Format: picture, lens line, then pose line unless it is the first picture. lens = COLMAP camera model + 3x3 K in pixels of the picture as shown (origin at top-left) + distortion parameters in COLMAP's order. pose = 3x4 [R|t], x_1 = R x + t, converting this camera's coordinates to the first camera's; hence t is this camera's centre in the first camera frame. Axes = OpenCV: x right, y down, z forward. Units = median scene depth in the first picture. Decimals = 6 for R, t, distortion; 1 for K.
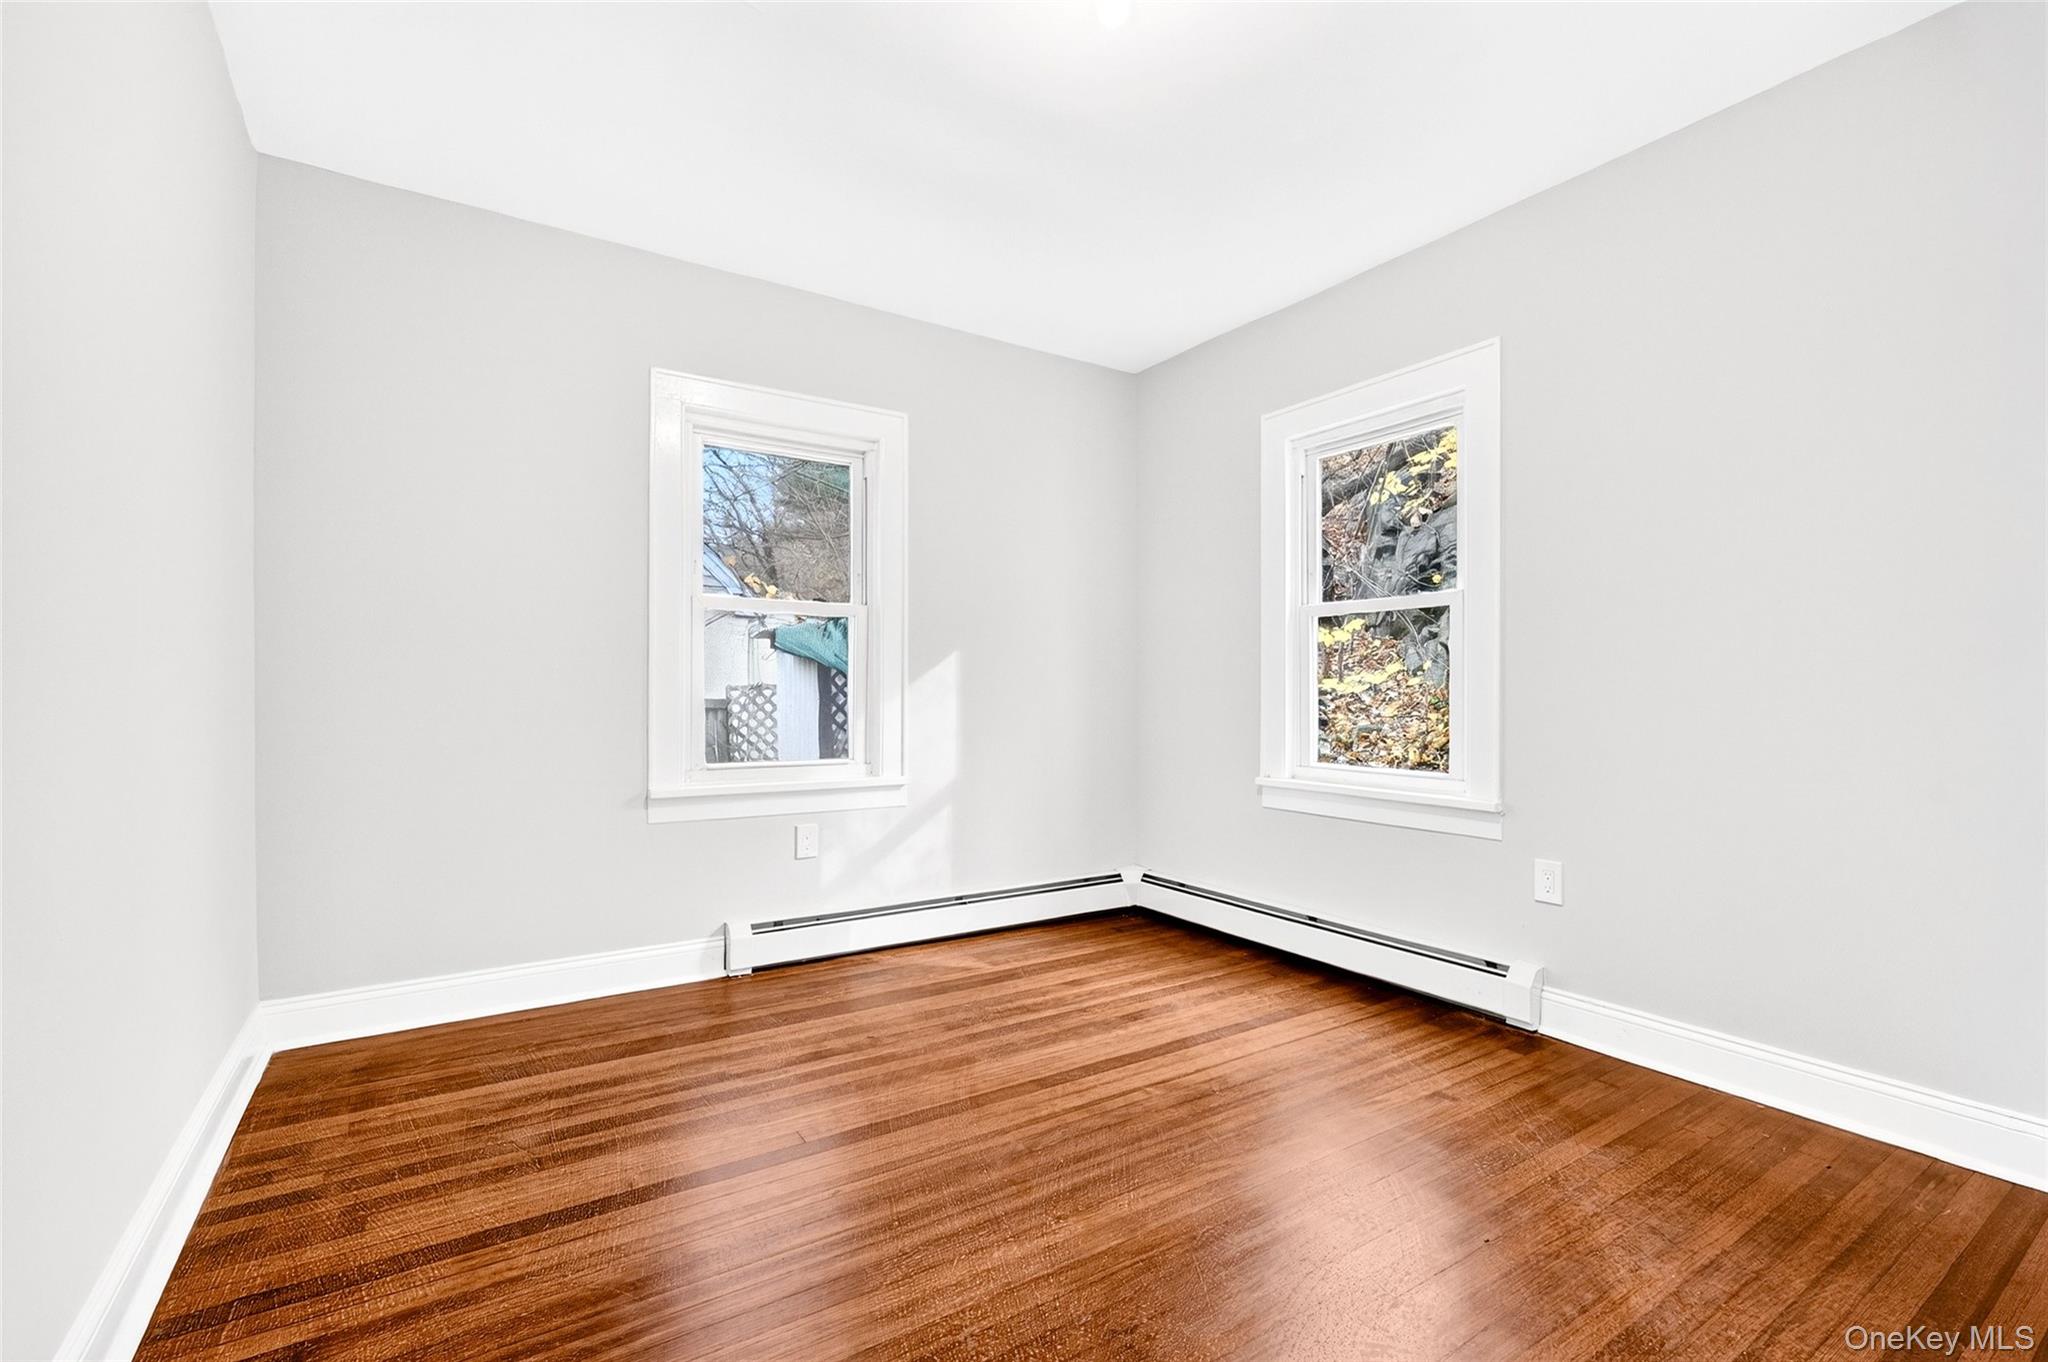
lens RADIAL K [[906.8, 0, 1012.2], [0, 906.8, 696.3], [0, 0, 1]] dist [-0.004553, 0.001314]
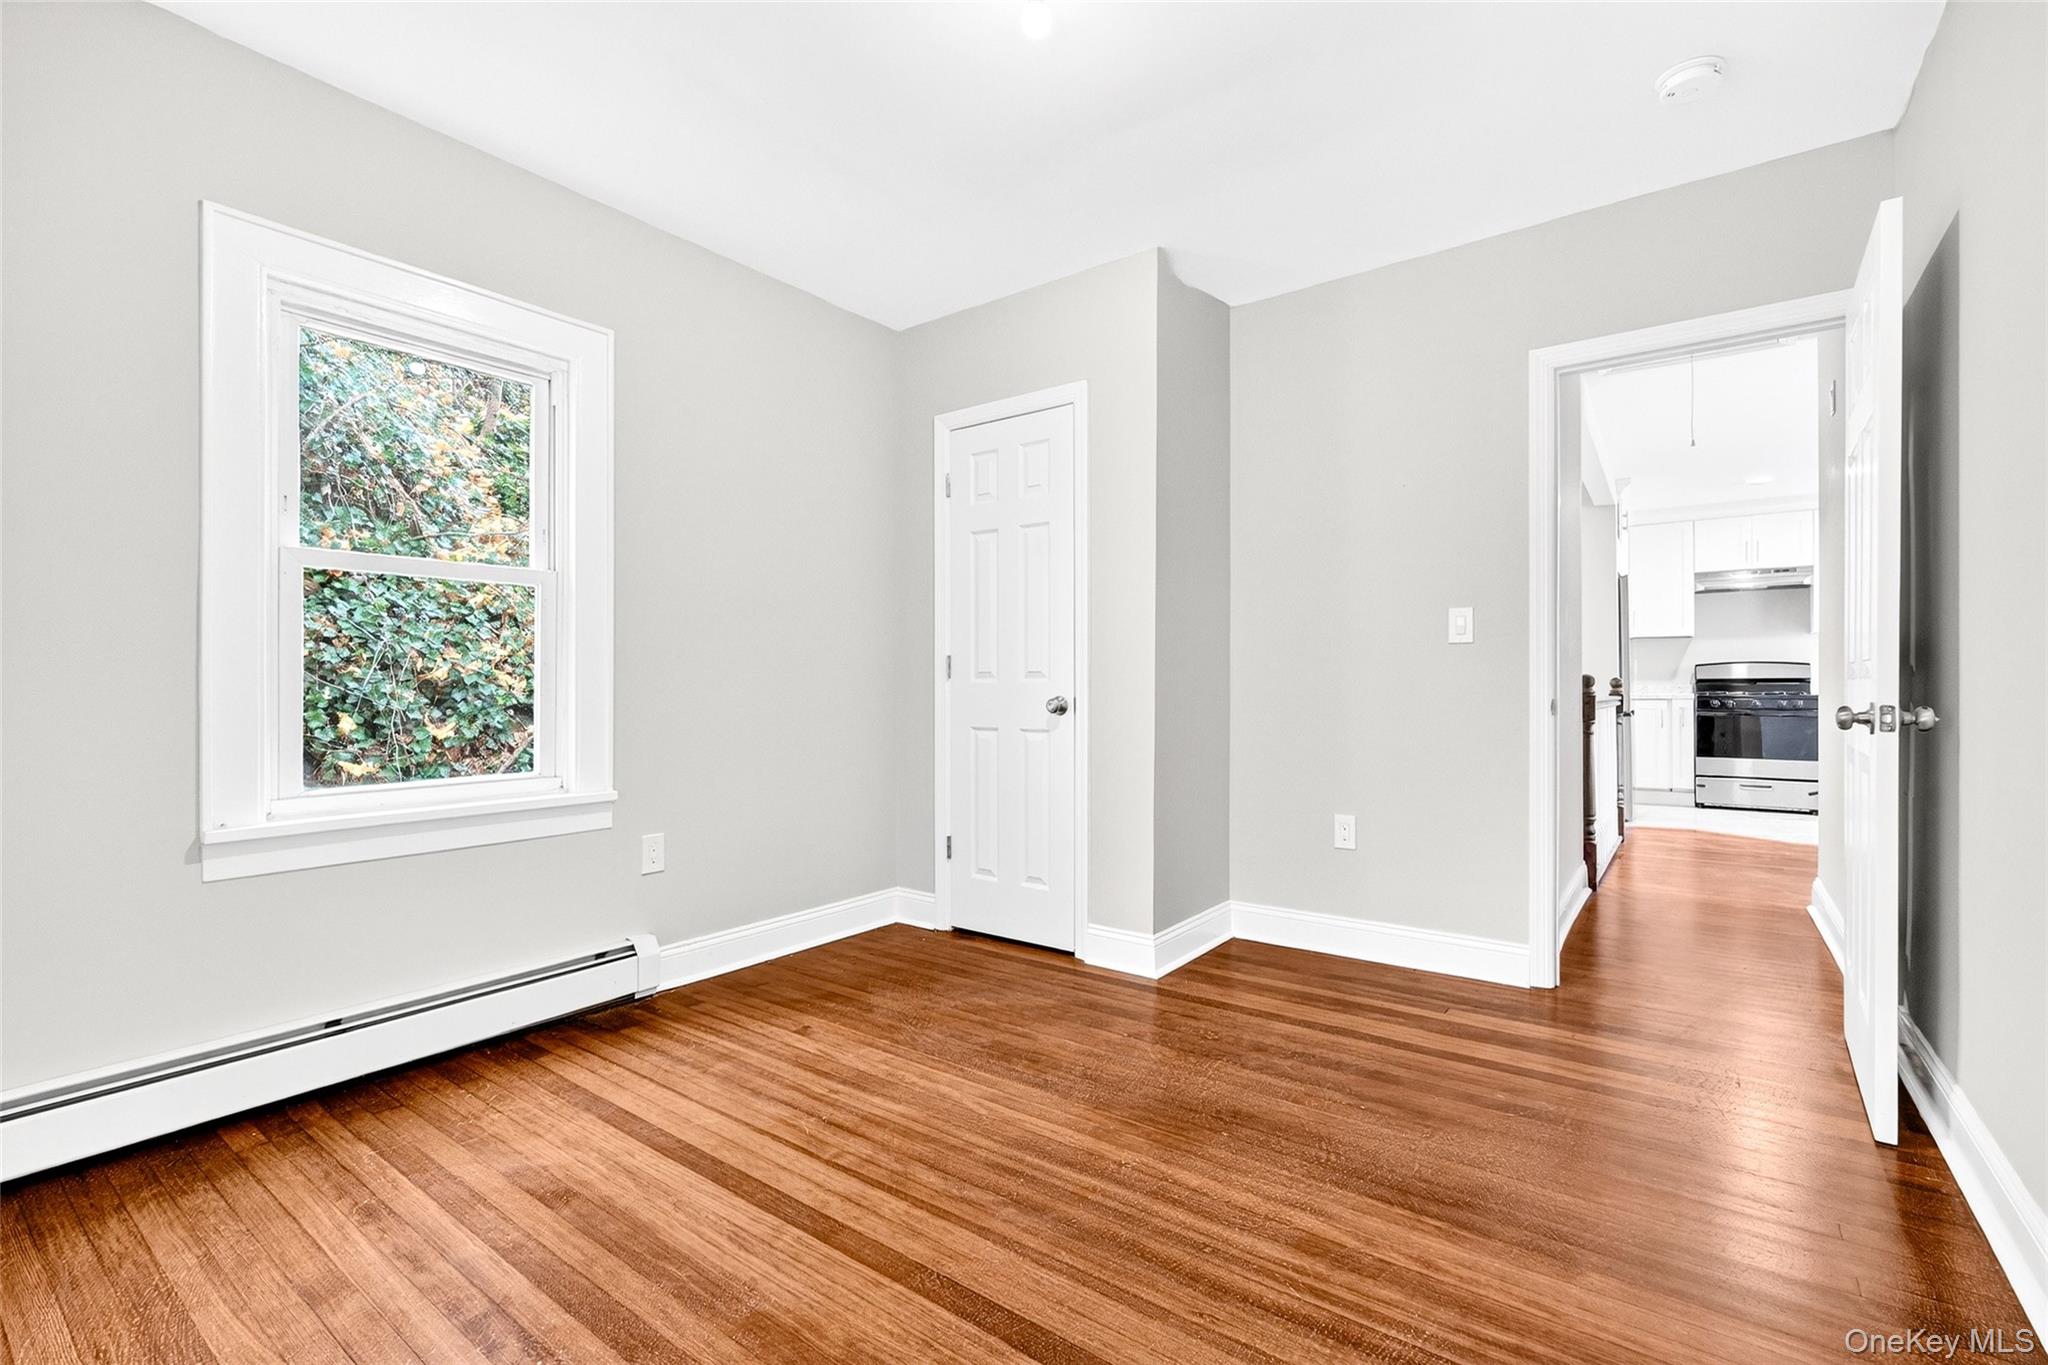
lens RADIAL K [[906.8, 0, 1025.8], [0, 906.8, 686.0], [0, 0, 1]] dist [-0.004553, 0.001314]
pose [[-0.364916, -0.003319, 0.931034, -0.613824], [0.003262, 0.999983, 0.004843, -0.003229], [-0.931035, 0.004805, -0.364899, 1.001886]]
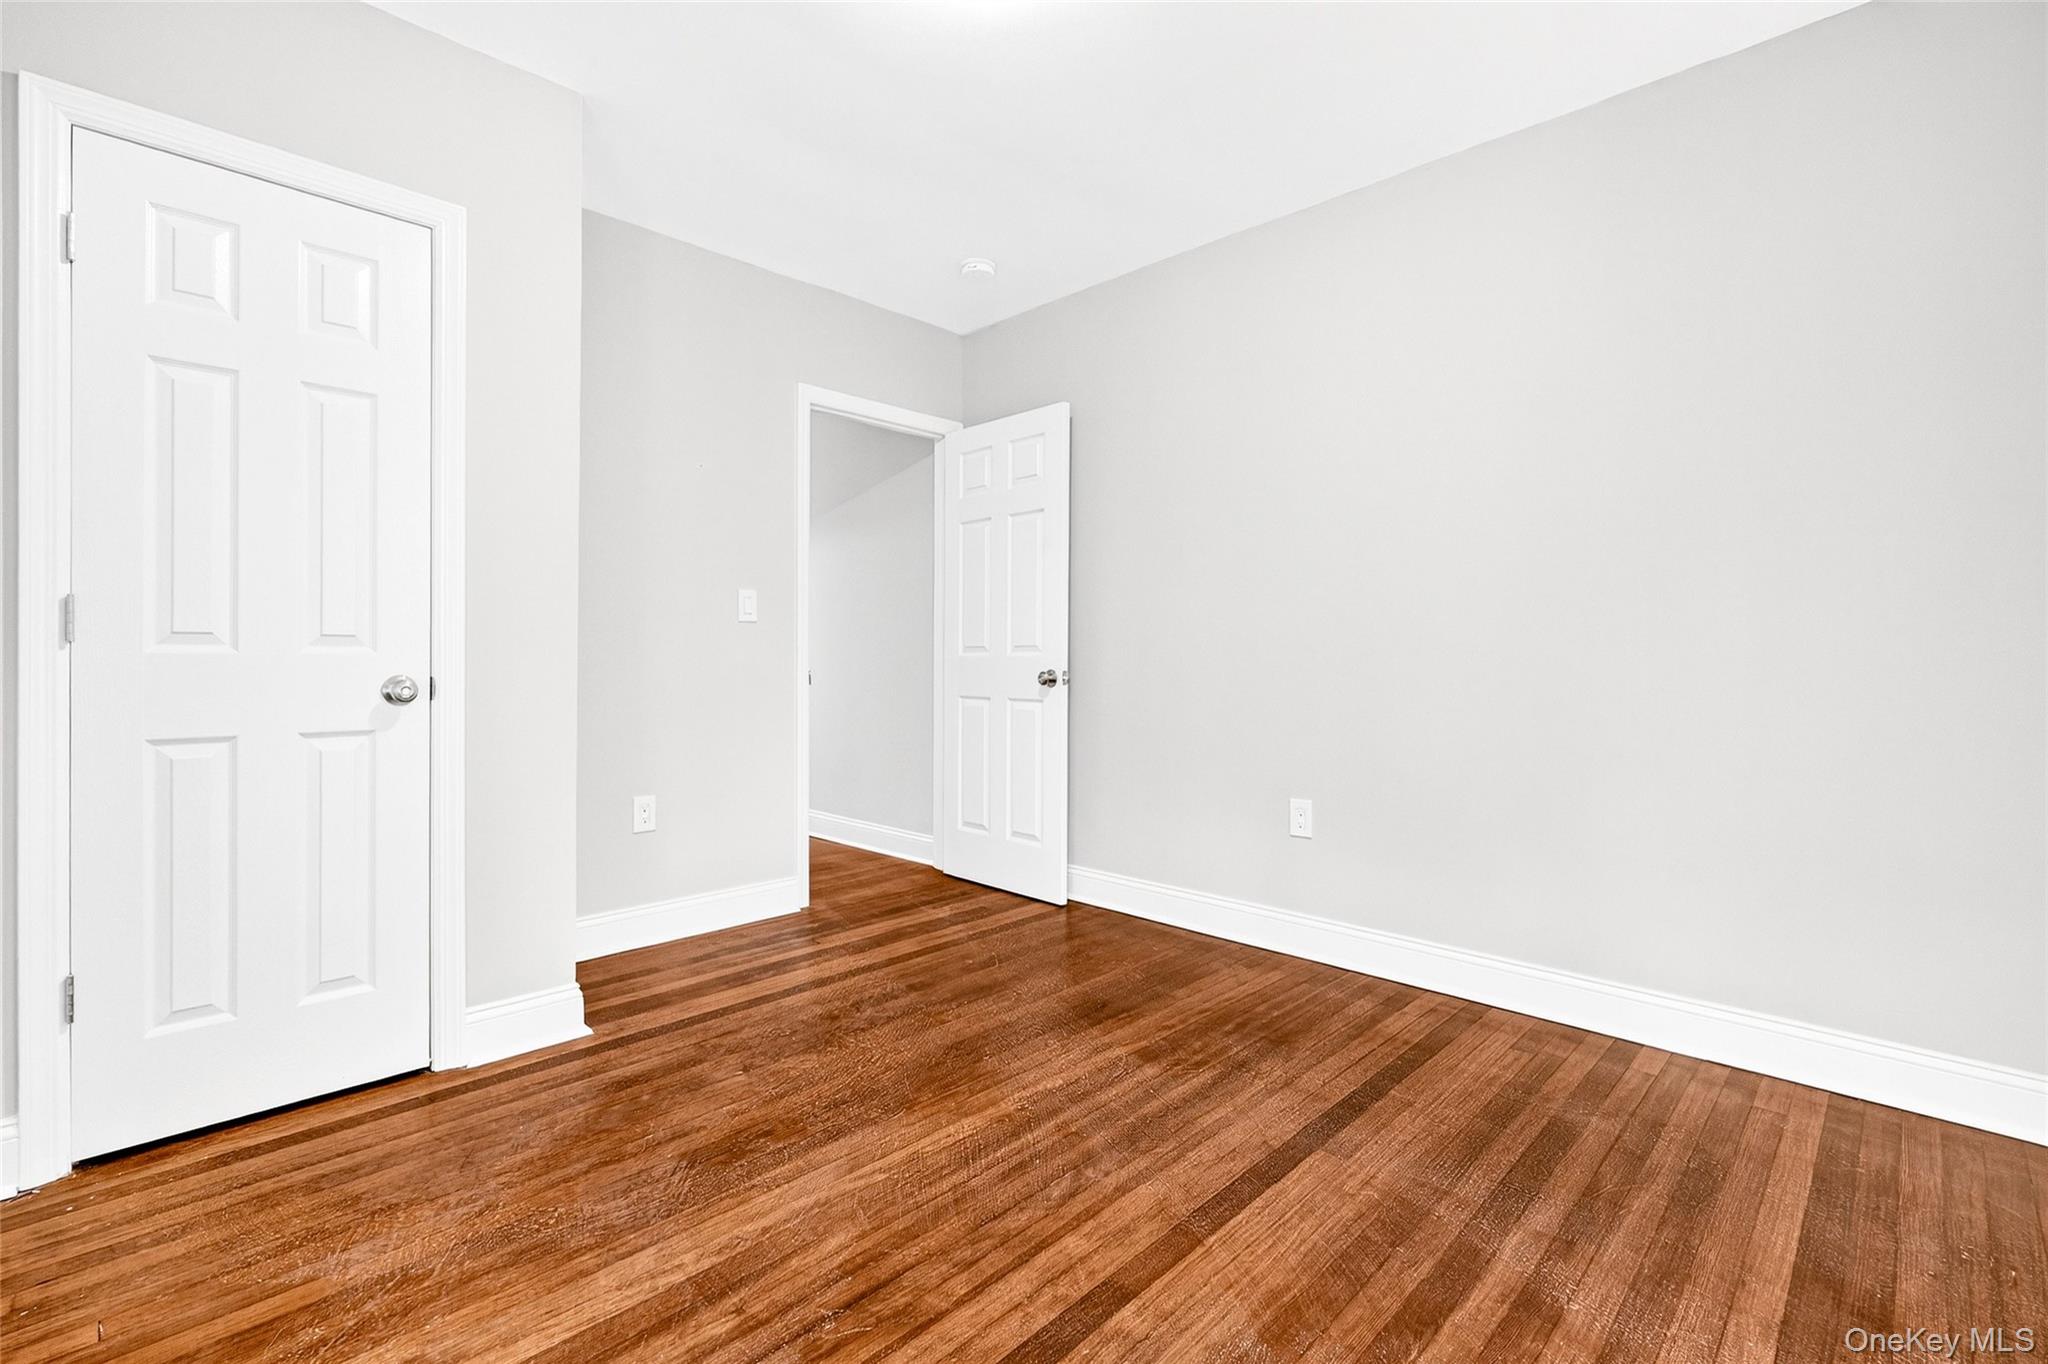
lens RADIAL K [[906.8, 0, 1037.0], [0, 906.8, 637.3], [0, 0, 1]] dist [-0.004553, 0.001314]
pose [[-0.970496, -0.008825, -0.240955, 0.212318], [-0.003734, 0.999760, -0.021579, -0.001440], [0.241088, -0.020043, -0.970296, 1.428774]]
